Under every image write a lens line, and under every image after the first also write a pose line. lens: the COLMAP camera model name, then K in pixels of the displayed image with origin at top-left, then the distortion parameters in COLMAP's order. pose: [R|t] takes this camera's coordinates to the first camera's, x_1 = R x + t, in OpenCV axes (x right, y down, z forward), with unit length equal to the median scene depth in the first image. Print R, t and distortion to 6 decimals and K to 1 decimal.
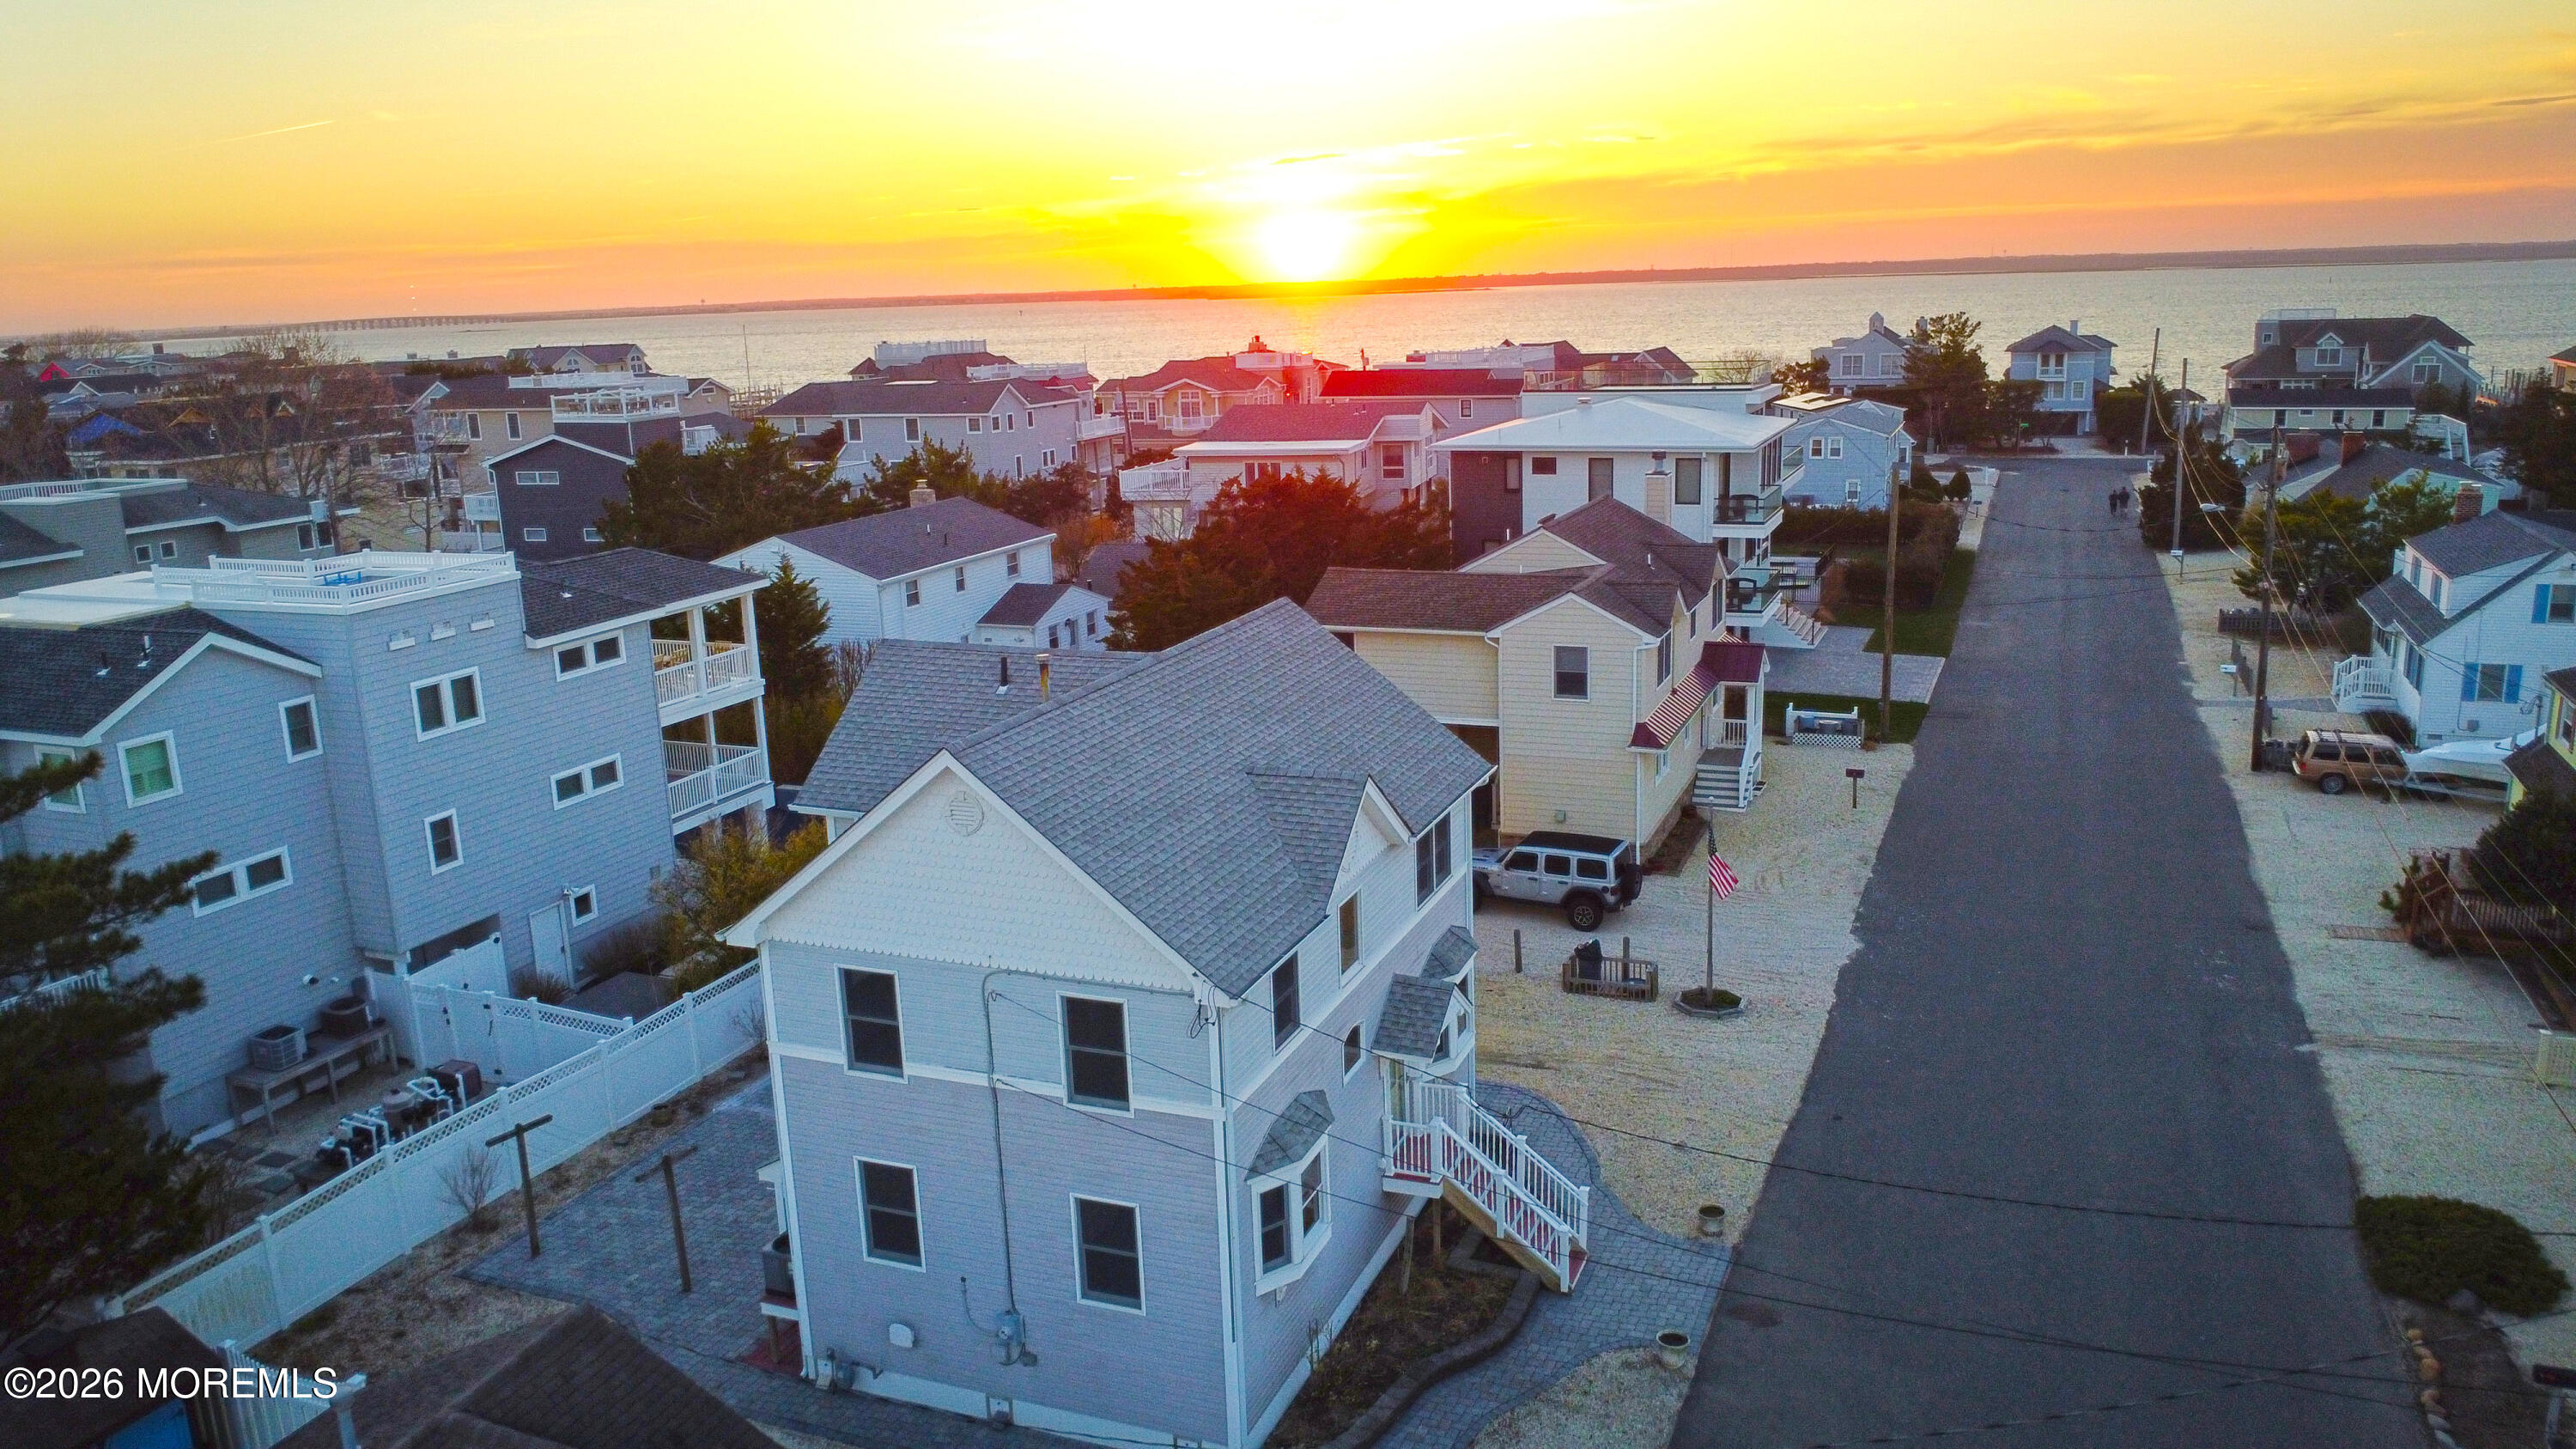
lens RADIAL K [[1854.3, 0, 1285.1], [0, 1854.3, 730.6], [0, 0, 1]] dist [-0.025871, -0.007342]
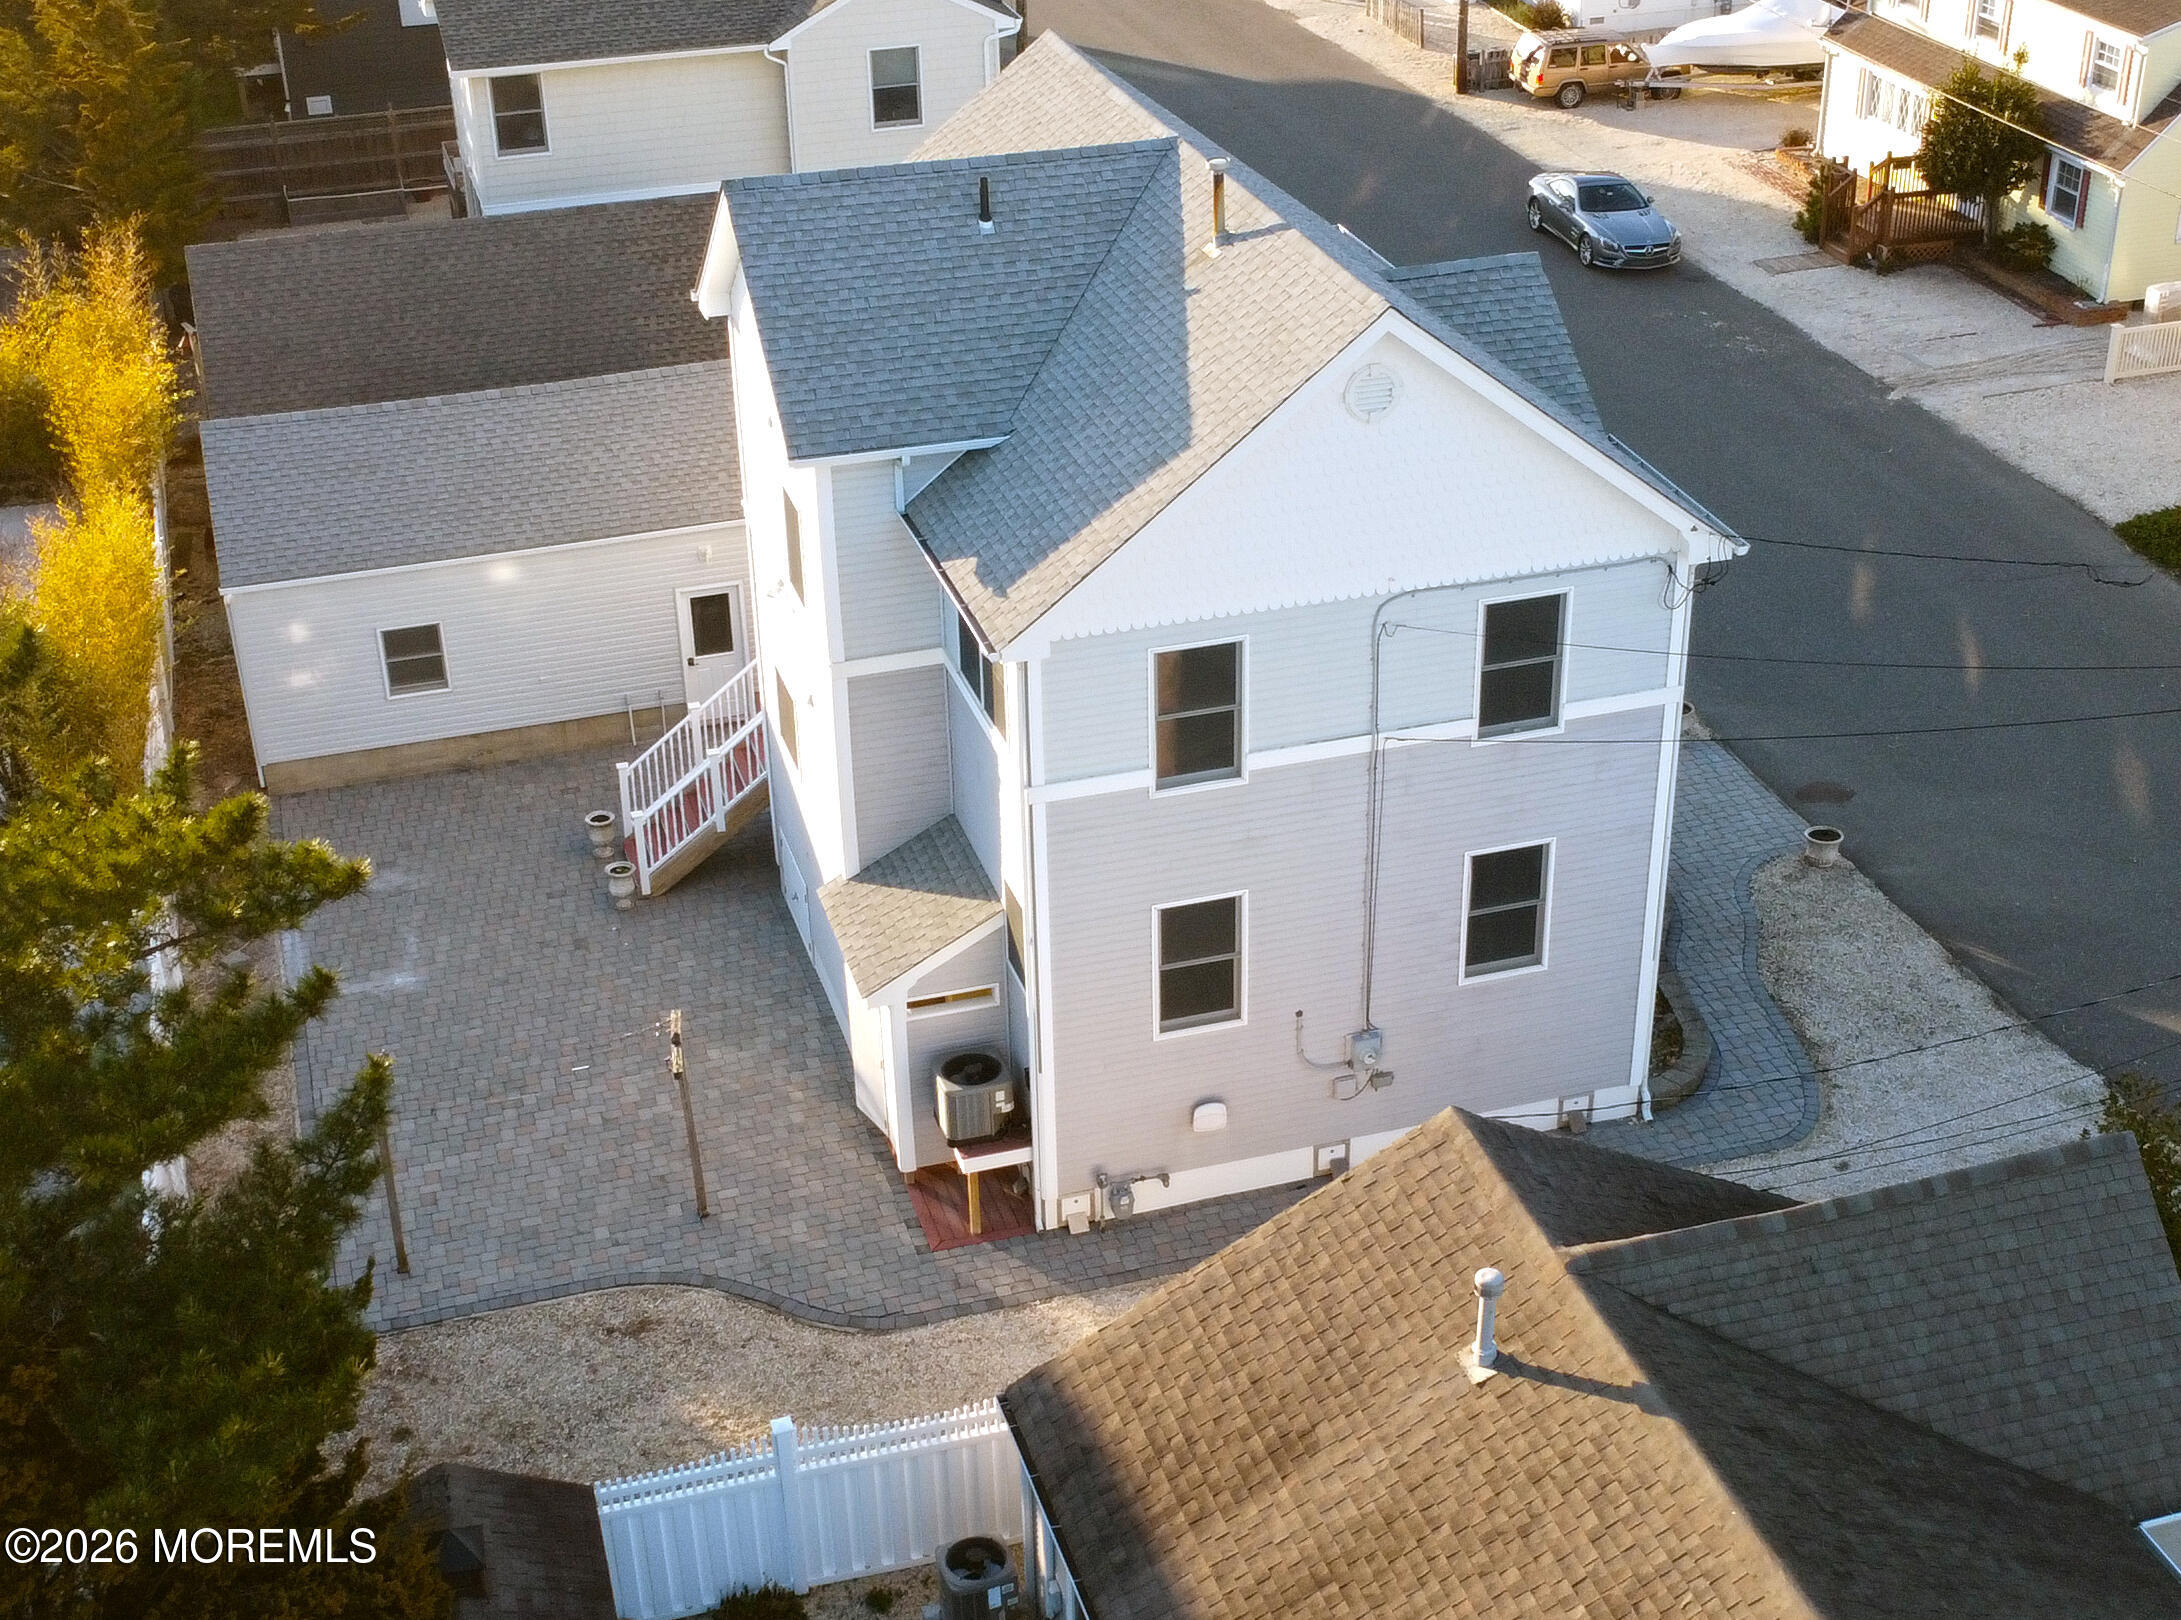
lens RADIAL K [[2884.3, 0, 1110.9], [0, 2884.3, 911.8], [0, 0, 1]] dist [-0.034024, 0.000000]
pose [[0.777274, -0.300135, 0.552959, -0.351032], [0.140659, 0.939532, 0.312240, -0.049512], [-0.613237, -0.164918, 0.772491, 0.055275]]
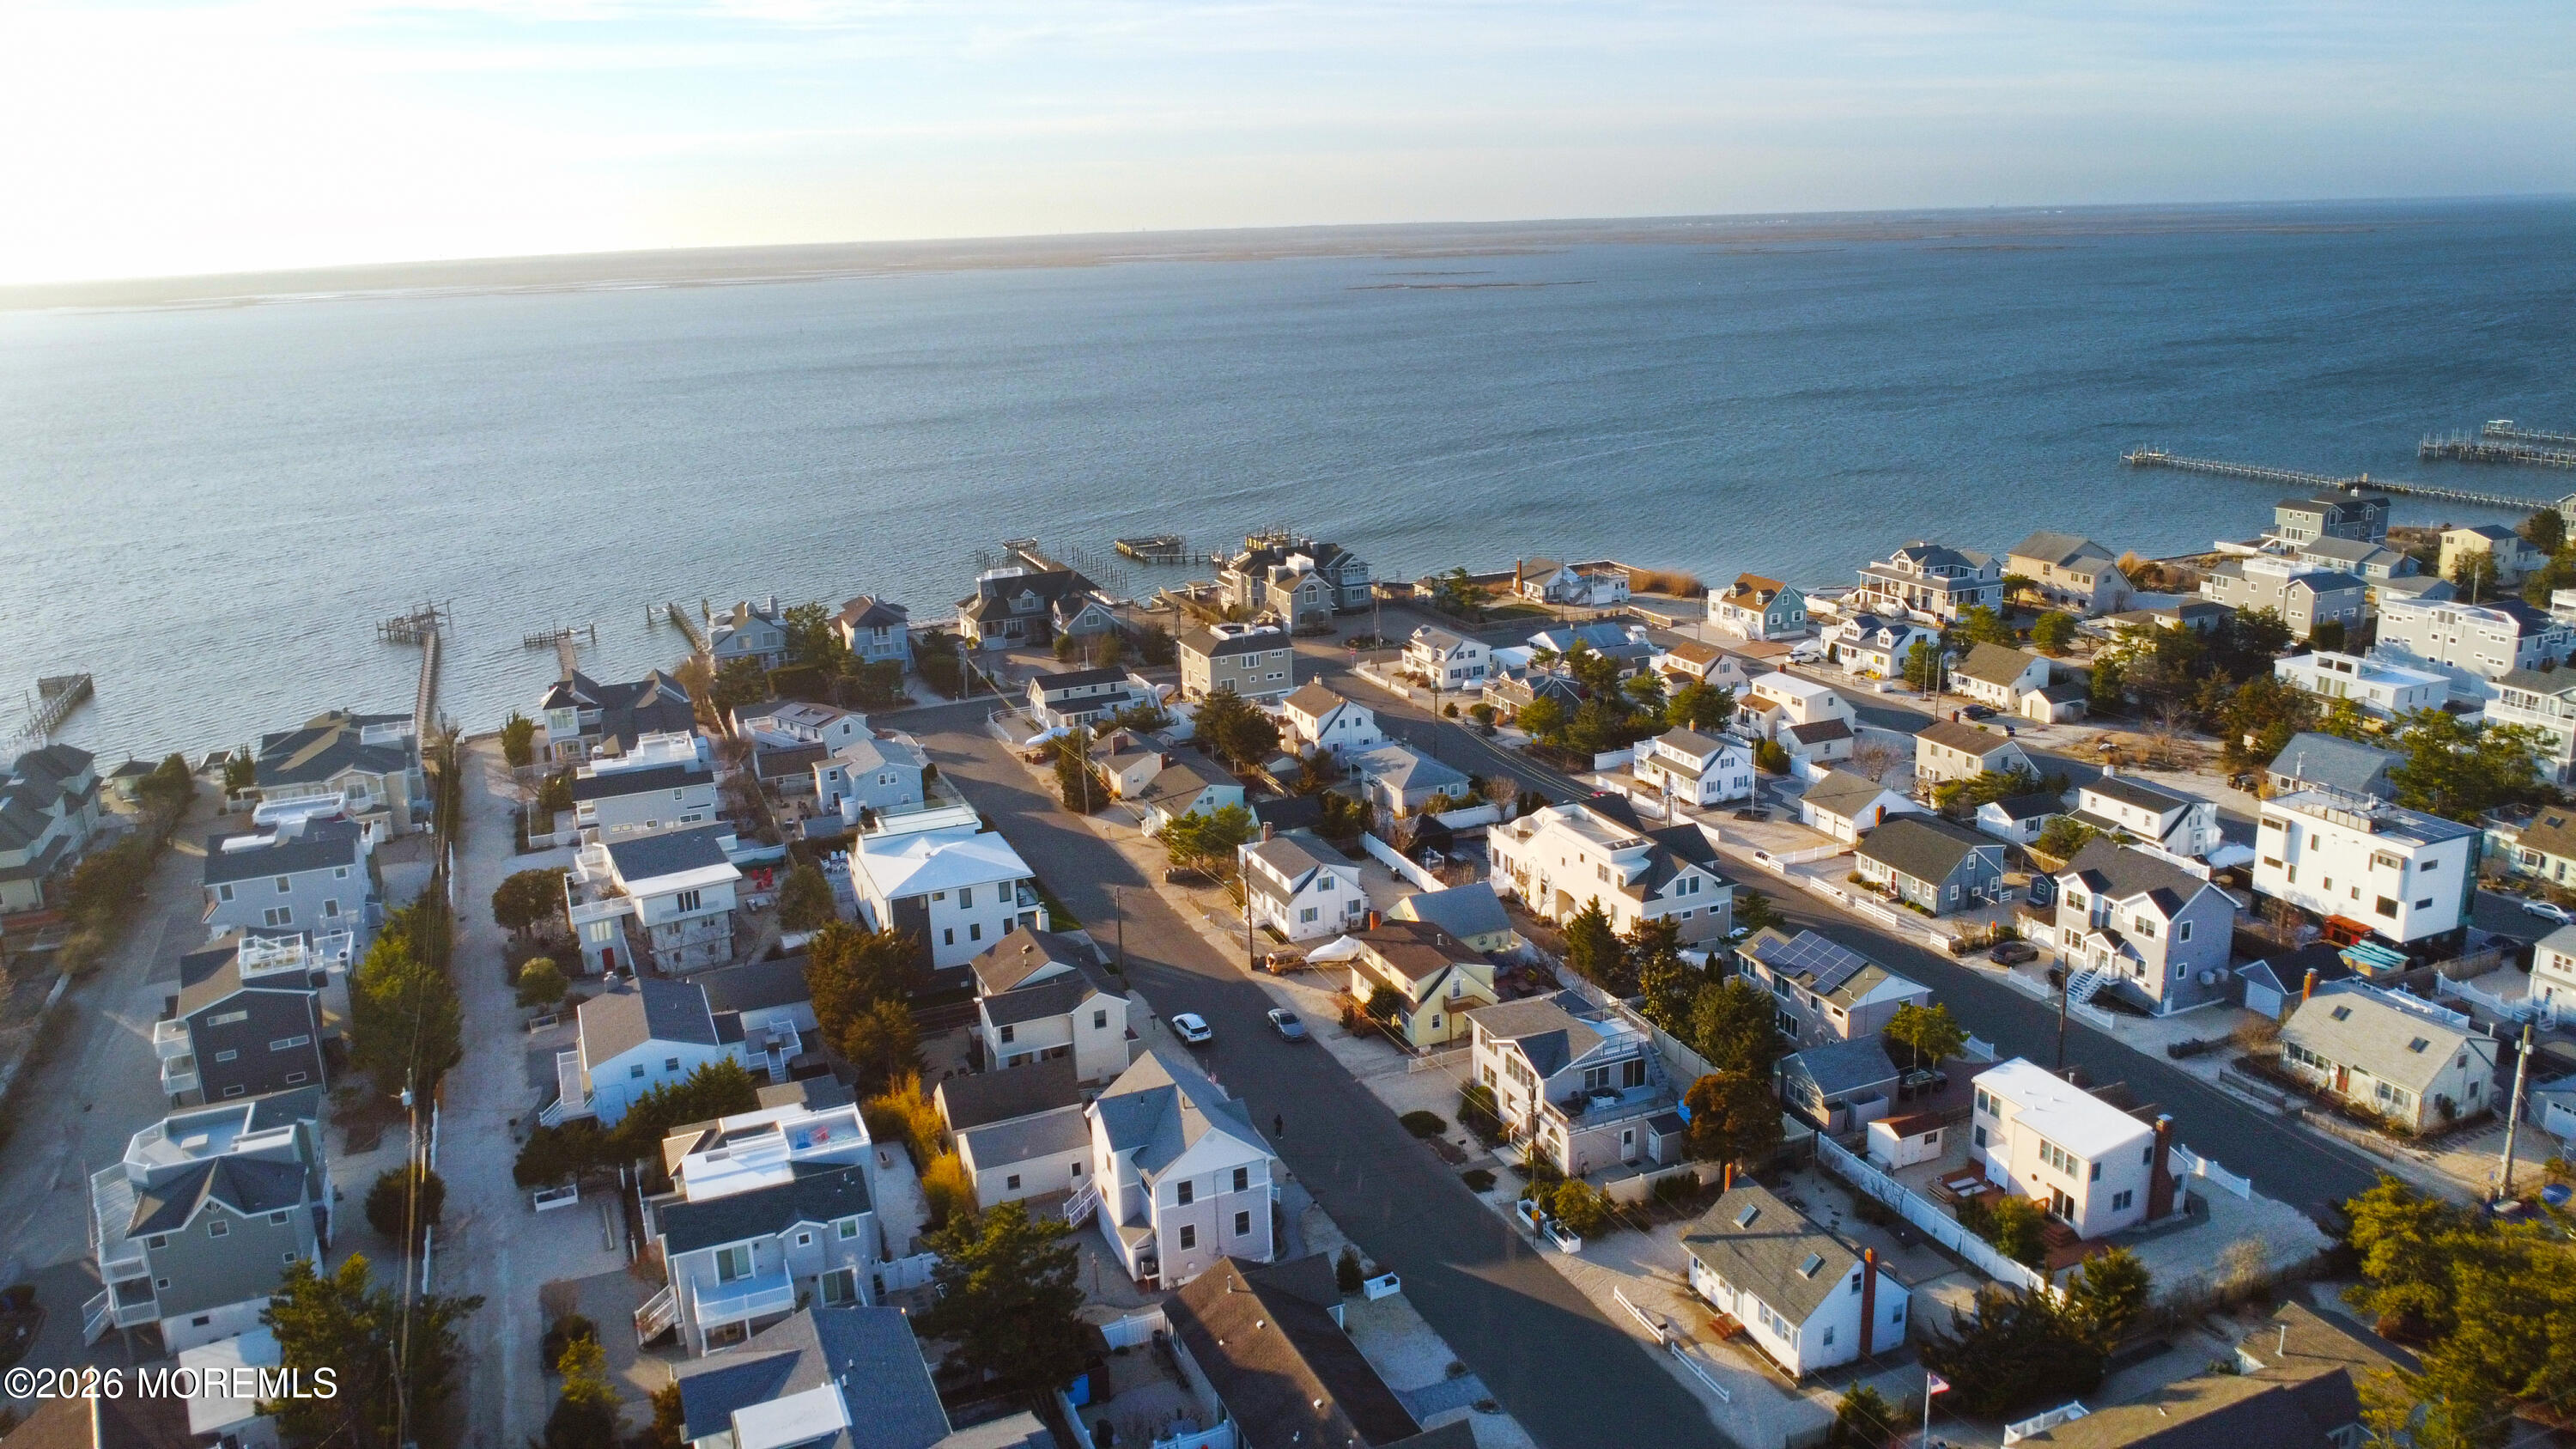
lens RADIAL K [[1854.3, 0, 1280.8], [0, 1854.3, 722.8], [0, 0, 1]] dist [-0.025871, -0.007342]
pose [[0.709398, -0.175731, 0.682549, -1.091159], [0.177146, 0.981787, 0.068659, -0.453798], [-0.682183, 0.072204, 0.727608, -0.910974]]
